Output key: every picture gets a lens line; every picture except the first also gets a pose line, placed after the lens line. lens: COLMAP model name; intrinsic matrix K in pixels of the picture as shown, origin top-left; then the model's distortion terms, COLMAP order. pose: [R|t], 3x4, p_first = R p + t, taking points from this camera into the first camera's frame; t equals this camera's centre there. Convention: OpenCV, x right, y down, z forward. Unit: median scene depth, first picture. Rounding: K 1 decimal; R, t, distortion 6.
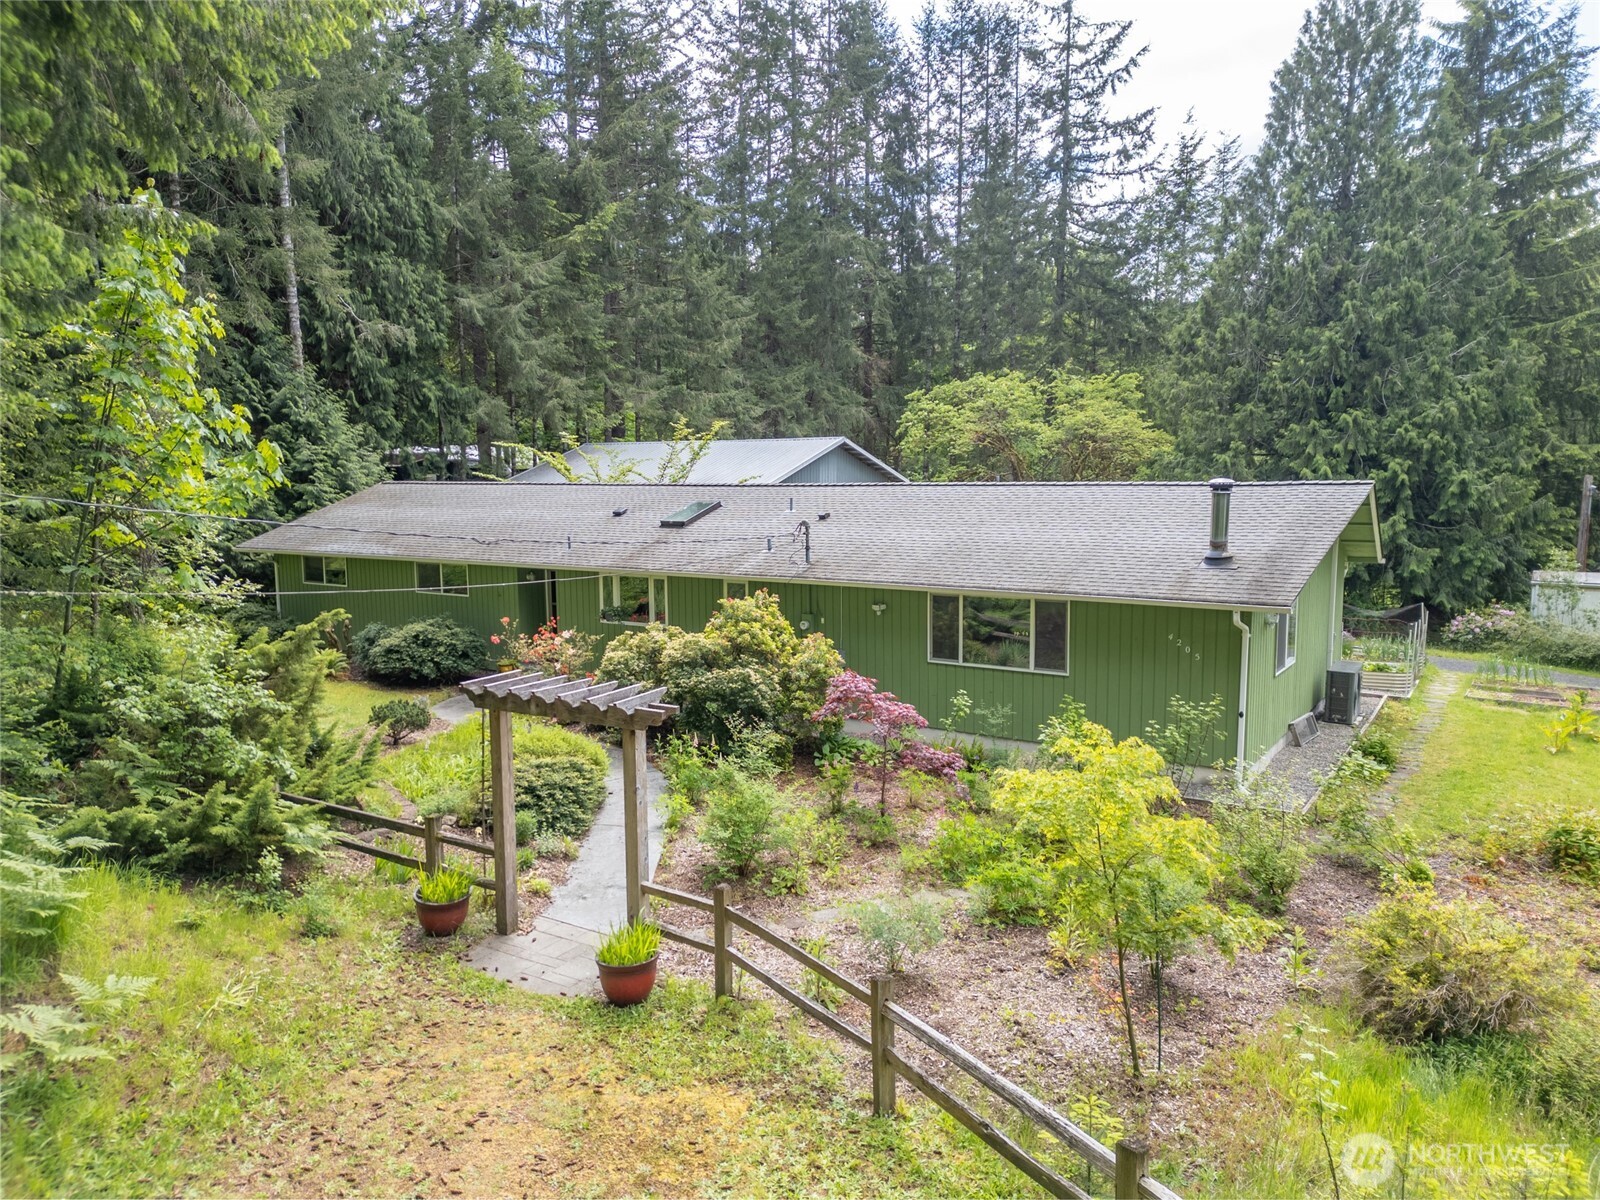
lens RADIAL K [[1118.6, 0, 795.8], [0, 1118.6, 606.1], [0, 0, 1]] dist [0.092476, -0.087994]
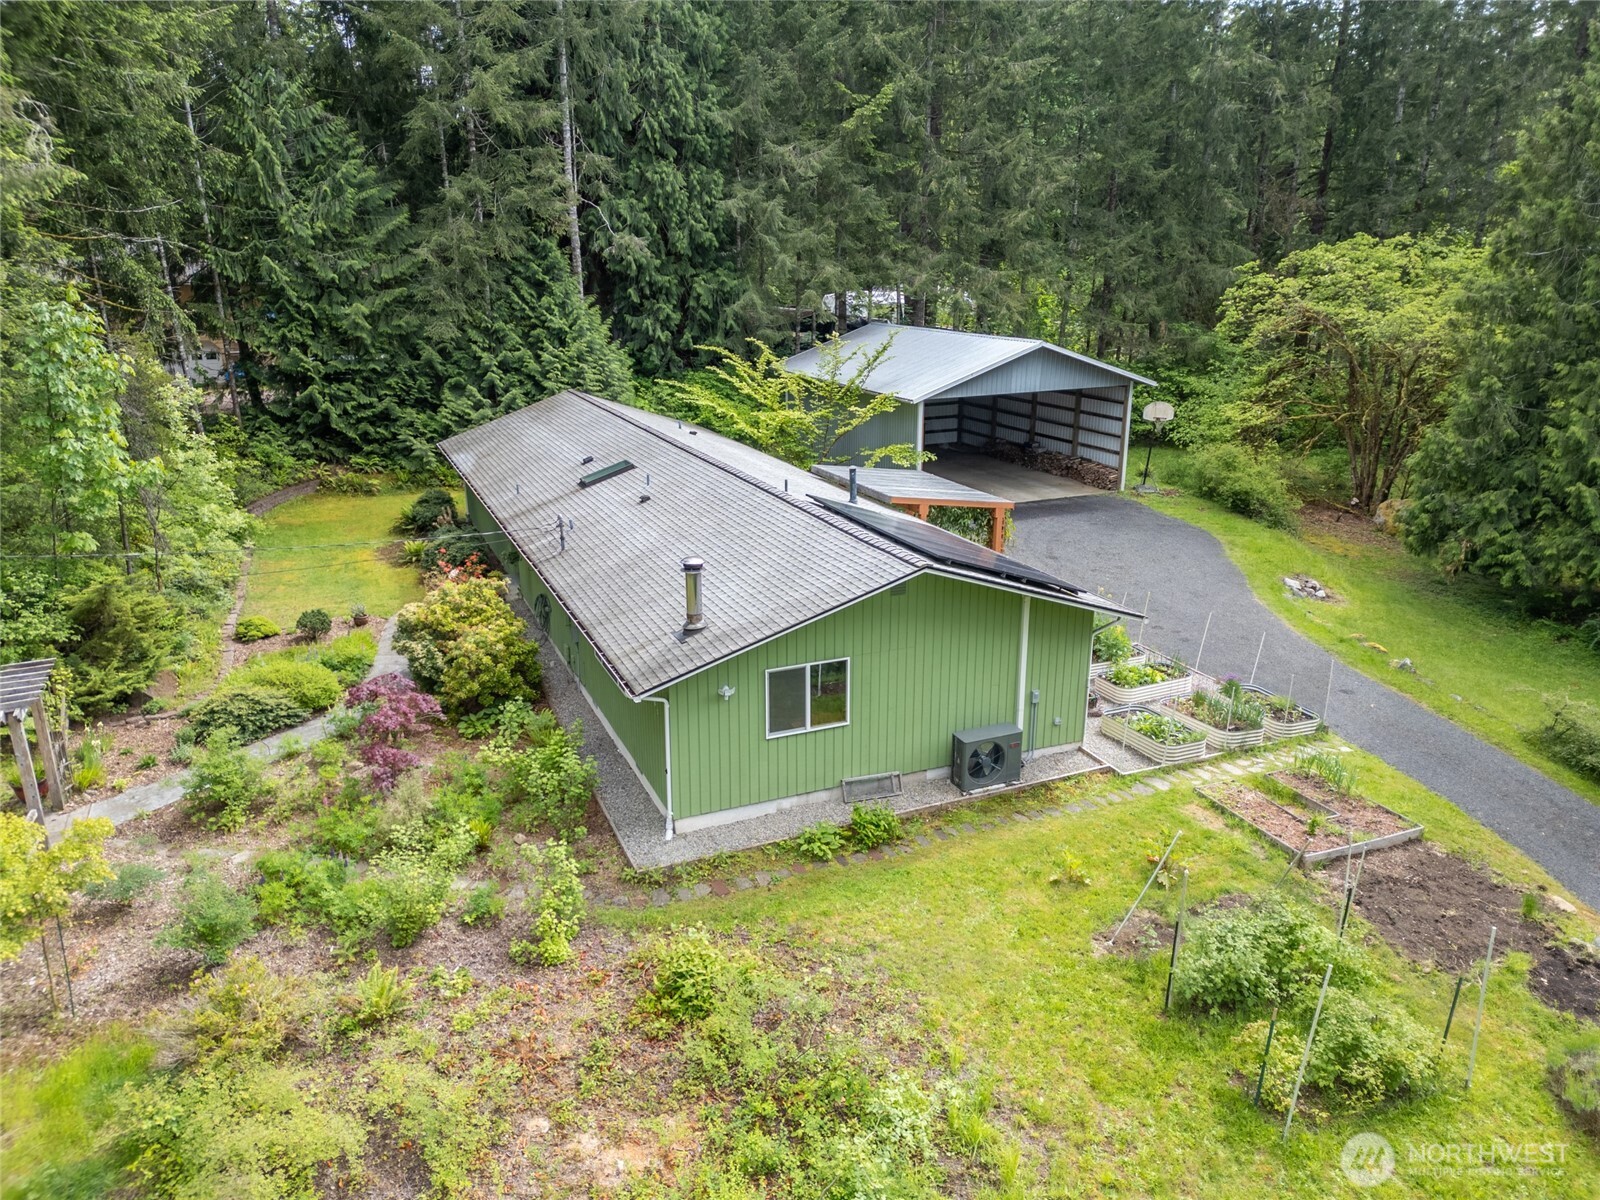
lens RADIAL K [[1118.6, 0, 795.8], [0, 1118.6, 606.1], [0, 0, 1]] dist [0.092476, -0.087994]
pose [[0.832740, 0.167636, -0.527677, 0.400270], [-0.067218, 0.976622, 0.204183, -0.113500], [0.549569, -0.134562, 0.824540, 0.081112]]
